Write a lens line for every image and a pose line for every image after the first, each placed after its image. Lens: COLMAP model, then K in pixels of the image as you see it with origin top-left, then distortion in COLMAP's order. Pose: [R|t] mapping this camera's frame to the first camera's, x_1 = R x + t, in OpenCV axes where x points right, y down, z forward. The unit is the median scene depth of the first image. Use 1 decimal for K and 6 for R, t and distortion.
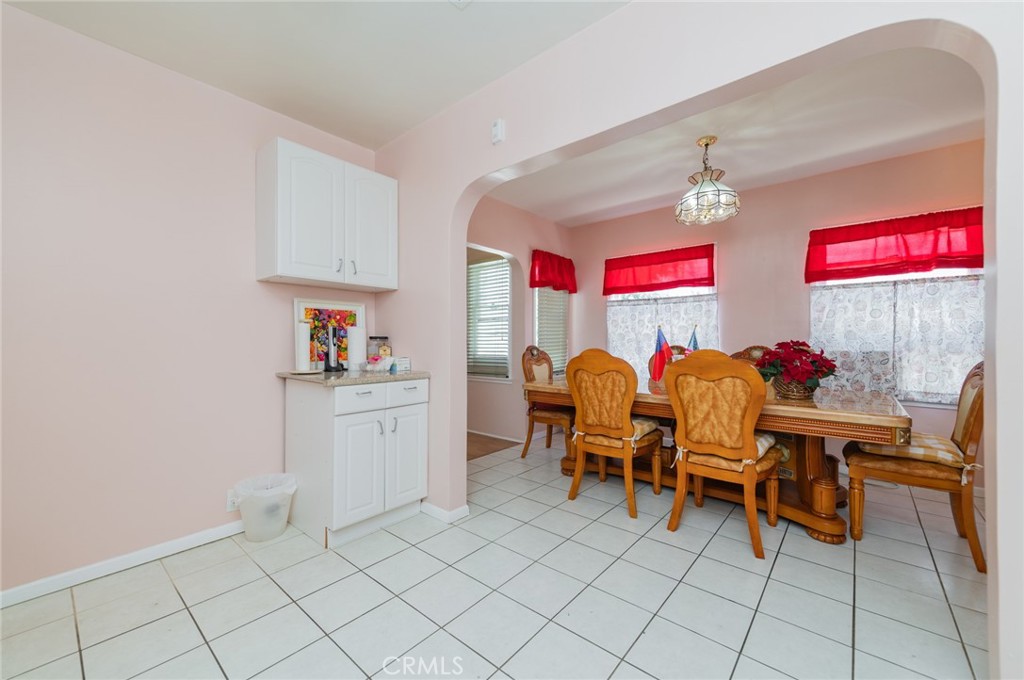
lens RADIAL K [[400.4, 0, 515.1], [0, 400.4, 340.7], [0, 0, 1]] dist [0.011144, -0.002523]
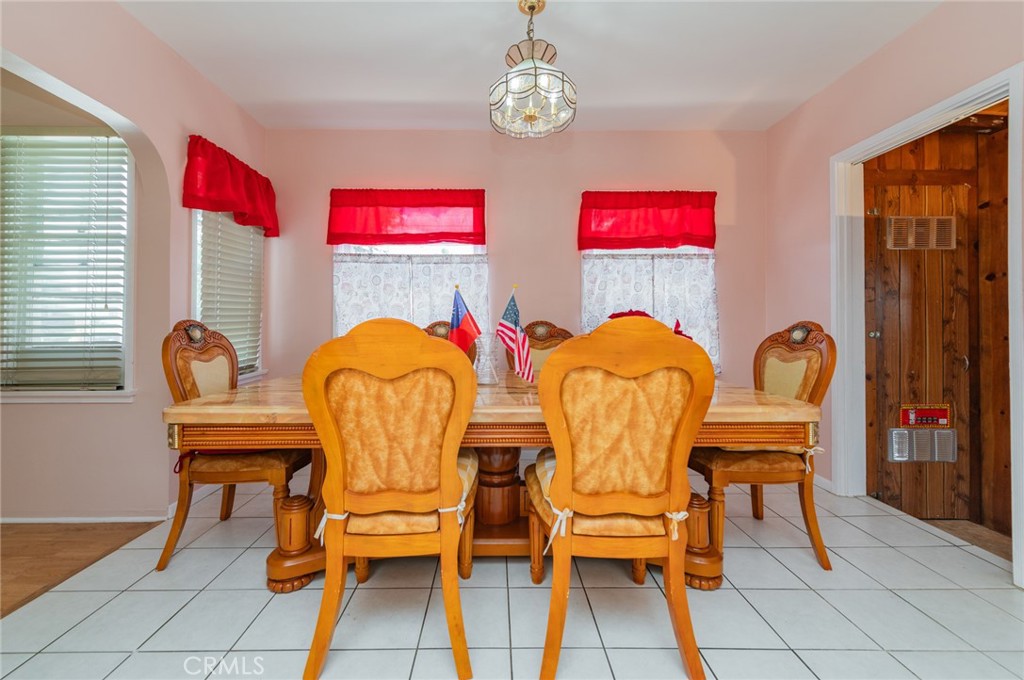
lens RADIAL K [[400.4, 0, 490.9], [0, 400.4, 319.2], [0, 0, 1]] dist [0.011144, -0.002523]
pose [[0.761619, 0.008084, 0.647975, 0.006159], [-0.000557, 0.999930, -0.011820, 0.019949], [-0.648025, 0.008641, 0.761570, 0.471528]]
